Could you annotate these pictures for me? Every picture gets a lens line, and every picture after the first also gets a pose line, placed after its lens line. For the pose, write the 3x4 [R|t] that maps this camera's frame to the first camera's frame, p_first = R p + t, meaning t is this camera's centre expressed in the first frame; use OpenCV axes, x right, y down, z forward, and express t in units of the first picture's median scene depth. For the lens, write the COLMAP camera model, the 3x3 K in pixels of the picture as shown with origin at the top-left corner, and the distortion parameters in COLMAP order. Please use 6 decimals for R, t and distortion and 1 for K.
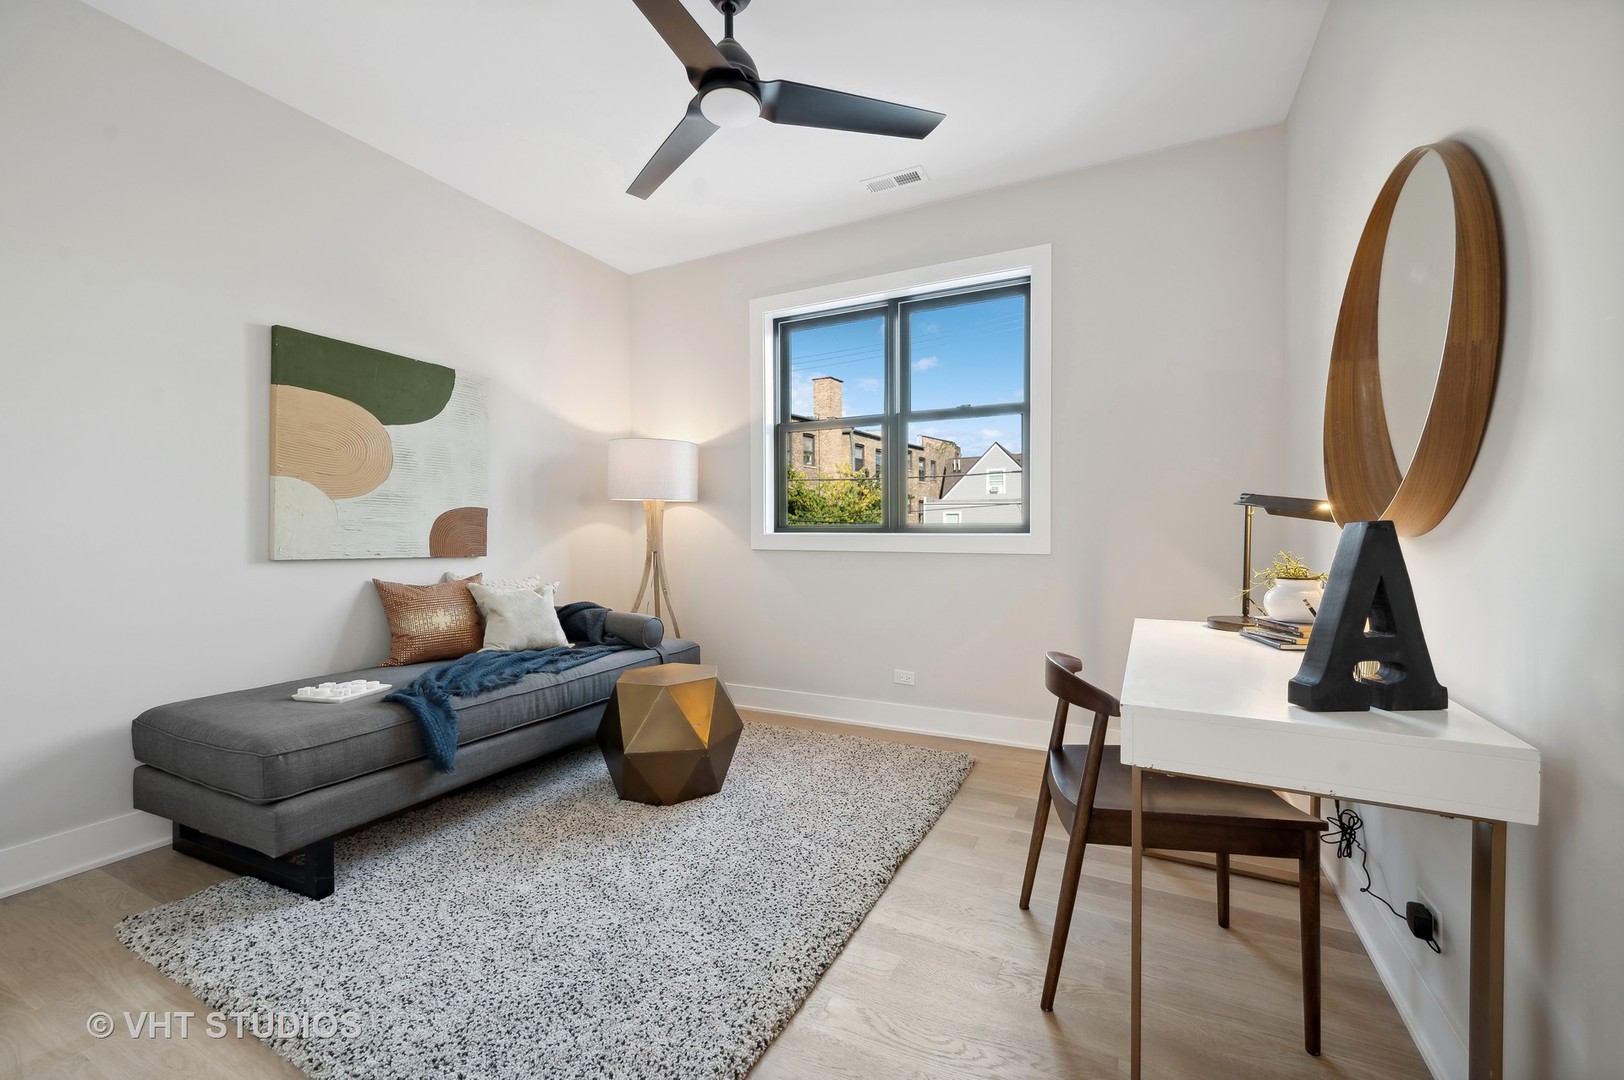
lens RADIAL K [[649.4, 0, 818.0], [0, 649.4, 526.4], [0, 0, 1]] dist [0.000696, 0.000170]
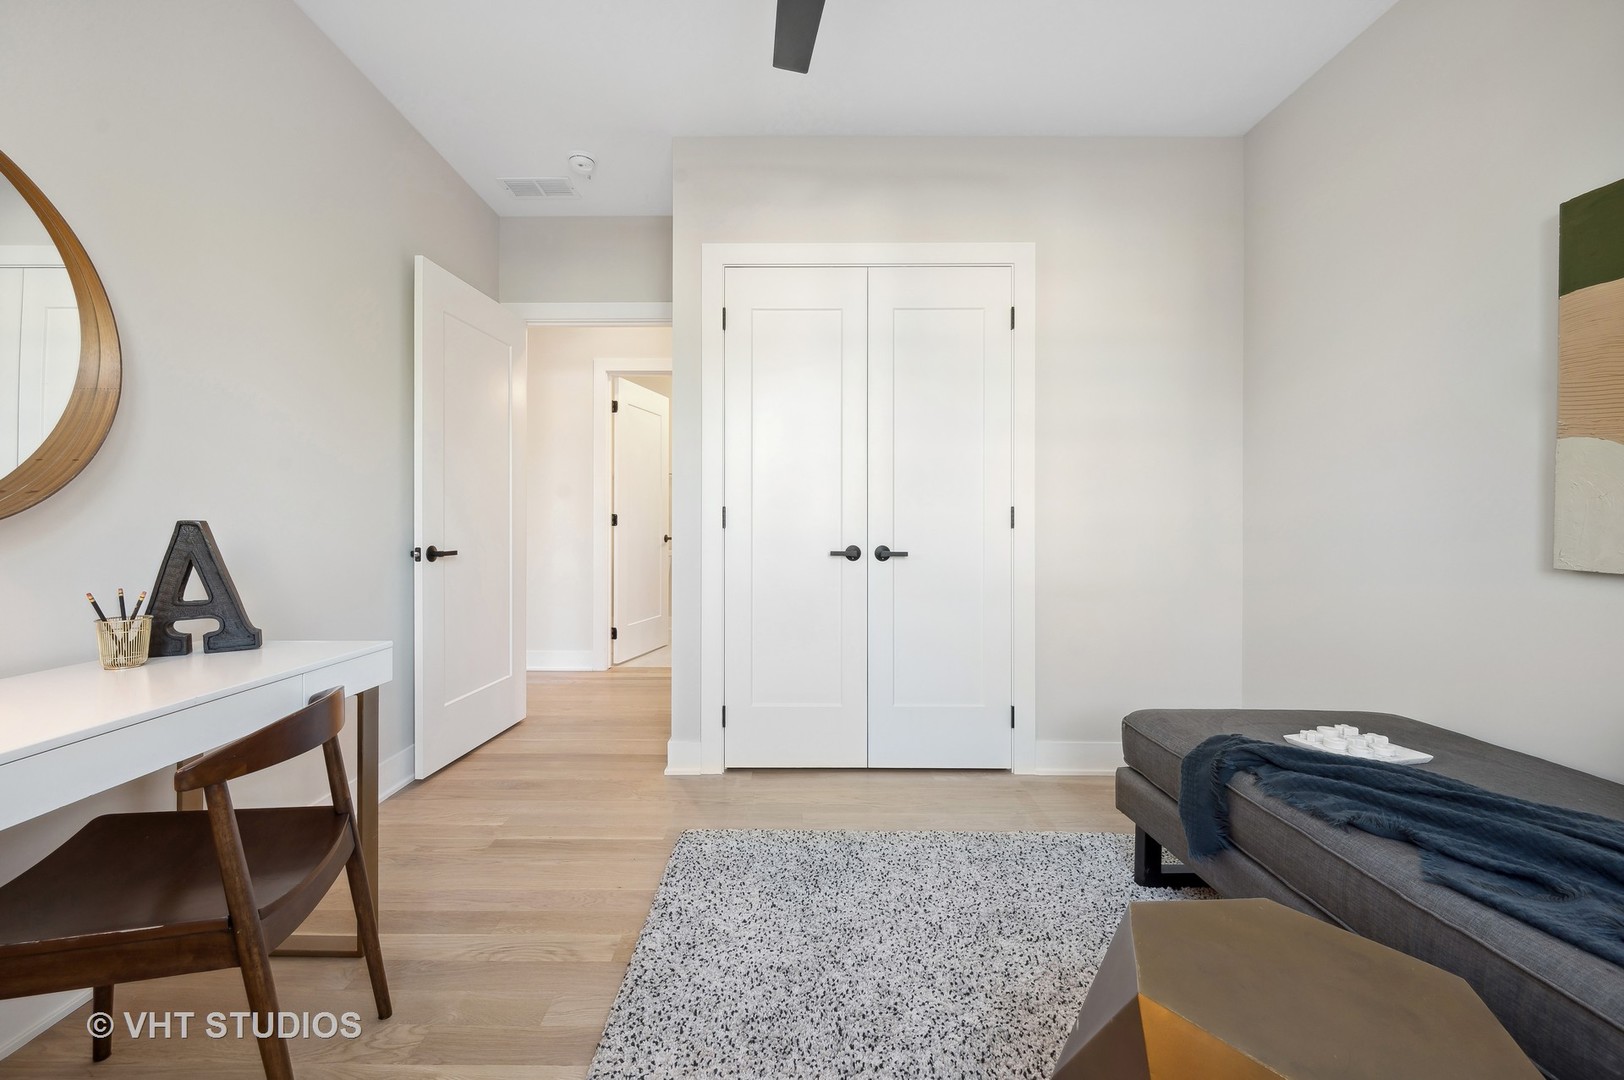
lens RADIAL K [[664.3, 0, 816.5], [0, 664.3, 508.2], [0, 0, 1]] dist [0.000094, 0.000042]
pose [[-0.893940, -0.001781, -0.448183, 0.126711], [0.002394, 0.999959, -0.008748, -0.001427], [0.448181, -0.008893, -0.893899, 1.292296]]
